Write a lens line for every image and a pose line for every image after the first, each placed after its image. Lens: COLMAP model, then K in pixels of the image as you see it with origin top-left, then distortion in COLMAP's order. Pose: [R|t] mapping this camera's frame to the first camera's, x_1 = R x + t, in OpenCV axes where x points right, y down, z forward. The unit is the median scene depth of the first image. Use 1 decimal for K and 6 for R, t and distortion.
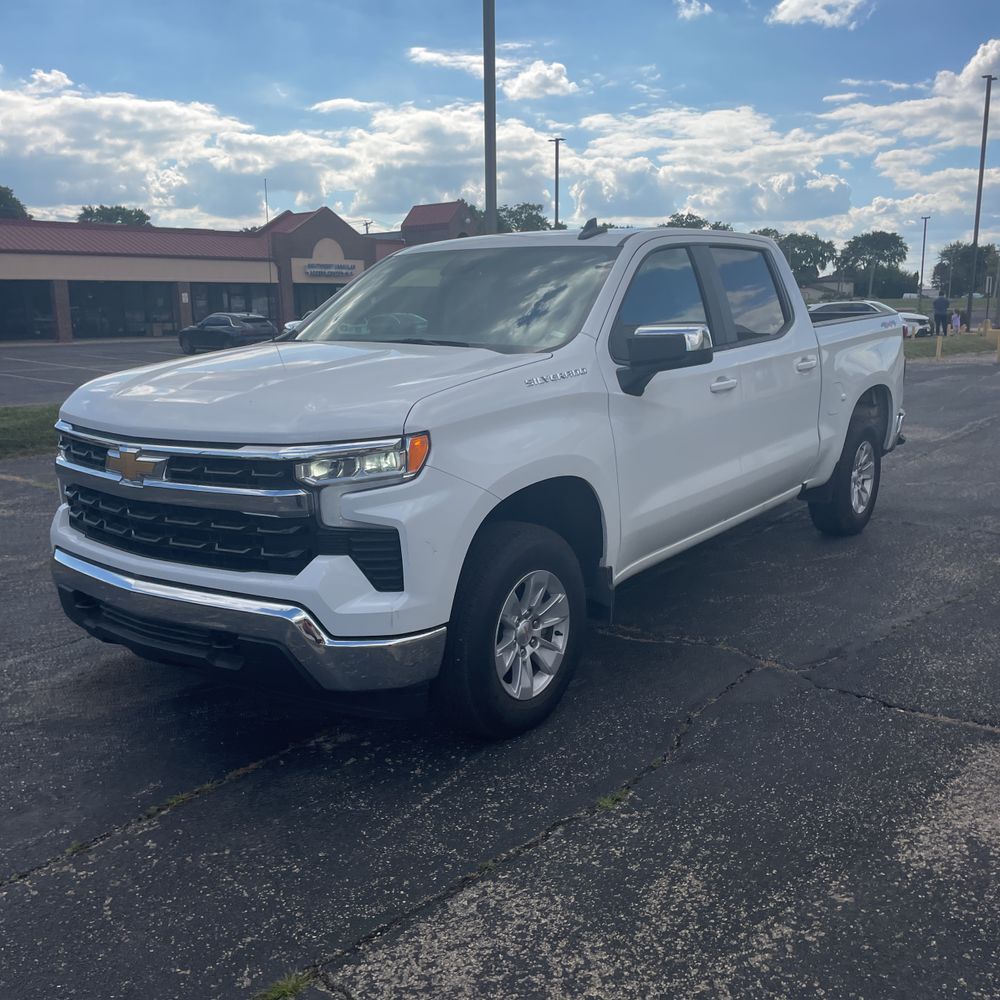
lens RADIAL K [[1014.1, 0, 498.6], [0, 1014.1, 489.5], [0, 0, 1]] dist [0.094284, -0.133369]
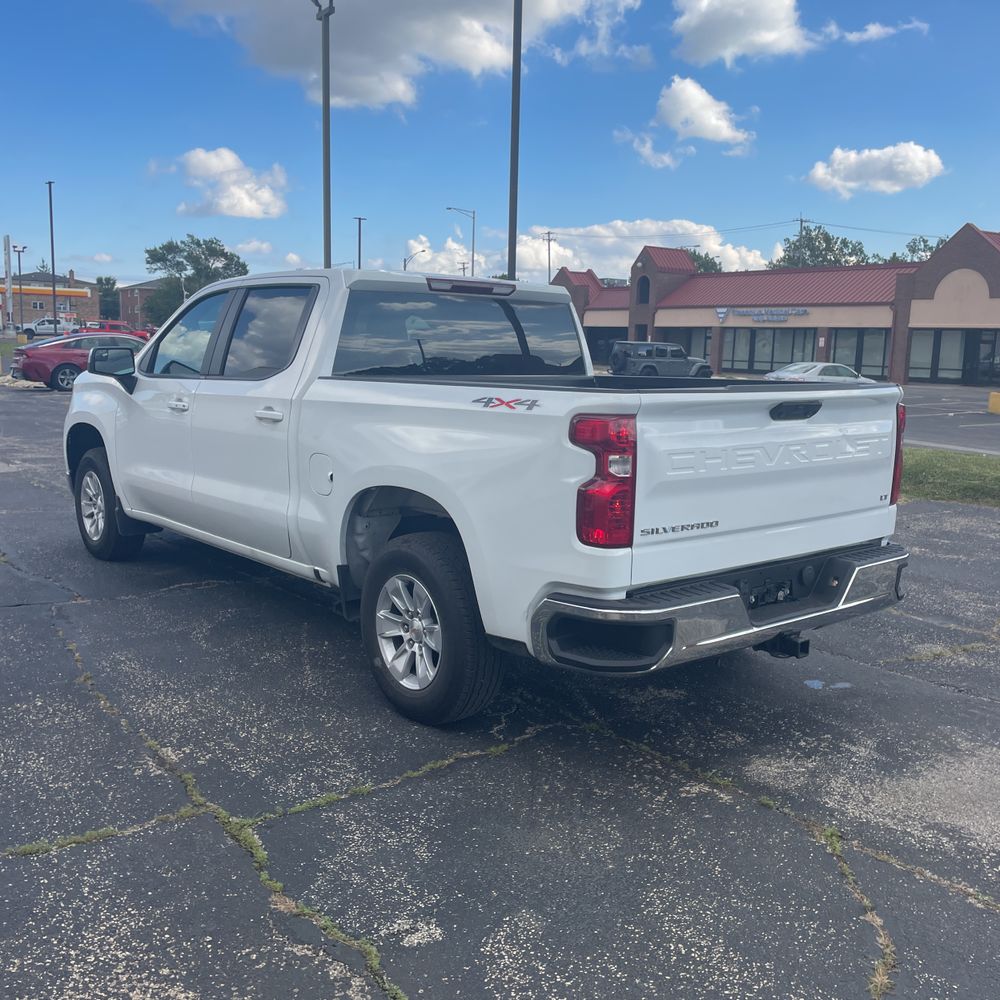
lens RADIAL K [[1001.5, 0, 500.0], [0, 1001.5, 500.0], [0, 0, 1]] dist [0.081013, -0.100746]
pose [[-0.239930, 0.157014, -0.958008, 0.258500], [-0.201076, 0.957396, 0.207273, -0.064086], [0.949738, 0.242364, -0.198136, 0.326689]]
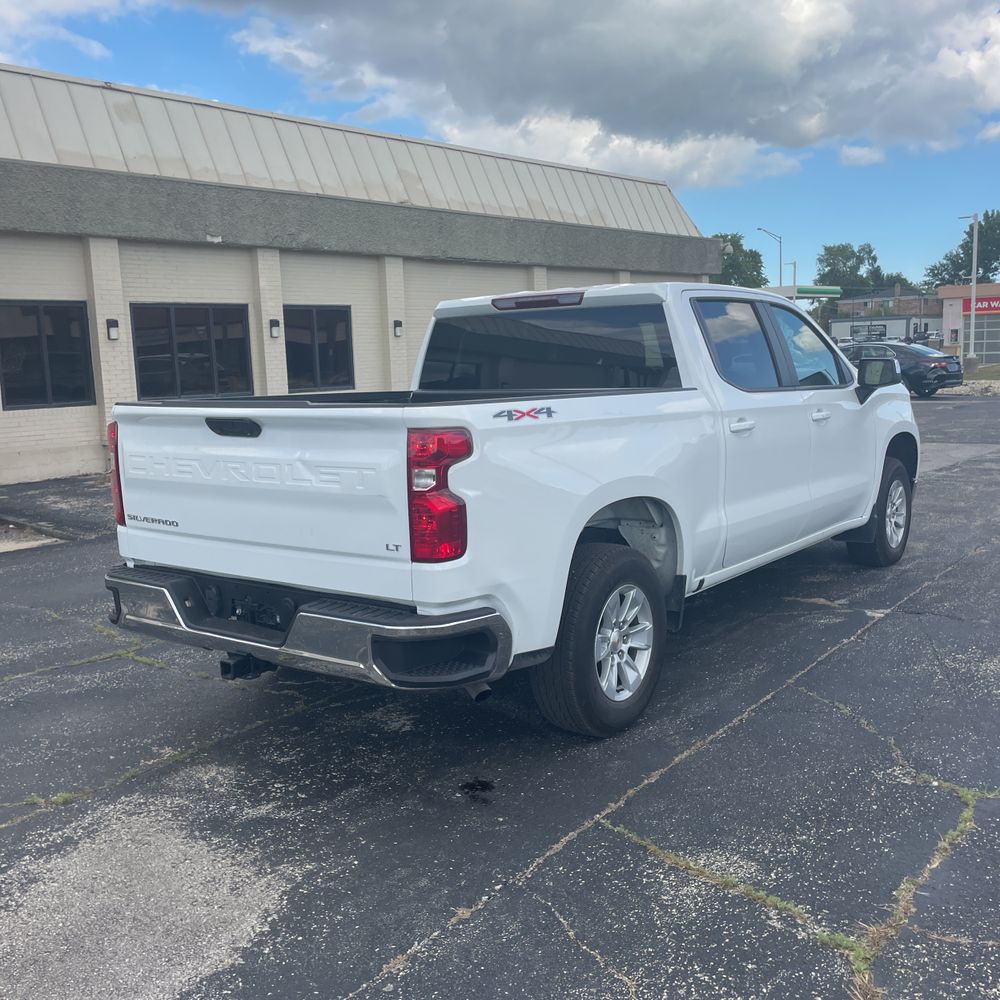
lens RADIAL K [[996.8, 0, 503.2], [0, 996.8, 493.4], [0, 0, 1]] dist [0.089445, -0.129530]
pose [[-0.999009, 0.044229, 0.005029, 0.052474], [0.043531, 0.947066, 0.318073, -0.091833], [0.009305, 0.317977, -0.948053, 0.486073]]
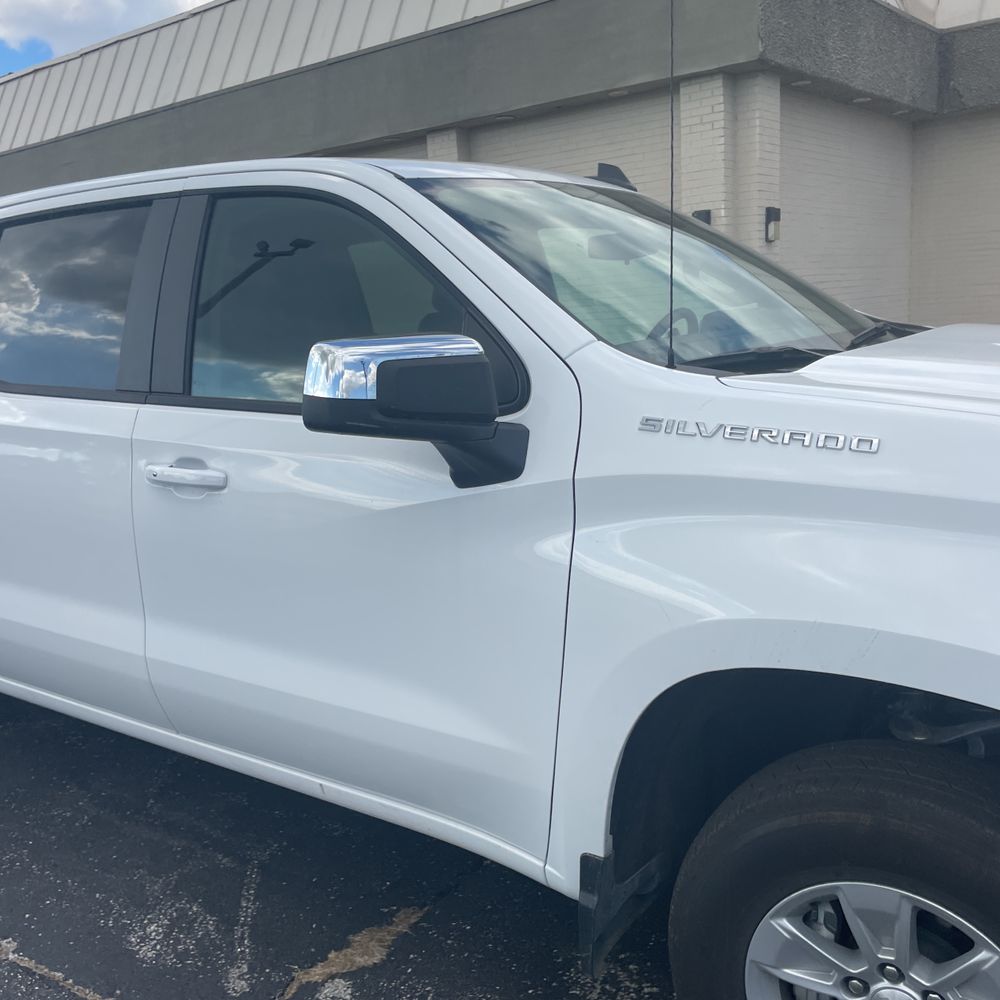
lens RADIAL K [[1014.1, 0, 498.6], [0, 1014.1, 489.5], [0, 0, 1]] dist [0.094284, -0.133369]
pose [[-0.048438, -0.164215, 0.985235, -0.121926], [0.233838, 0.957116, 0.171024, -0.037641], [-0.971068, 0.238669, -0.007961, 0.223558]]
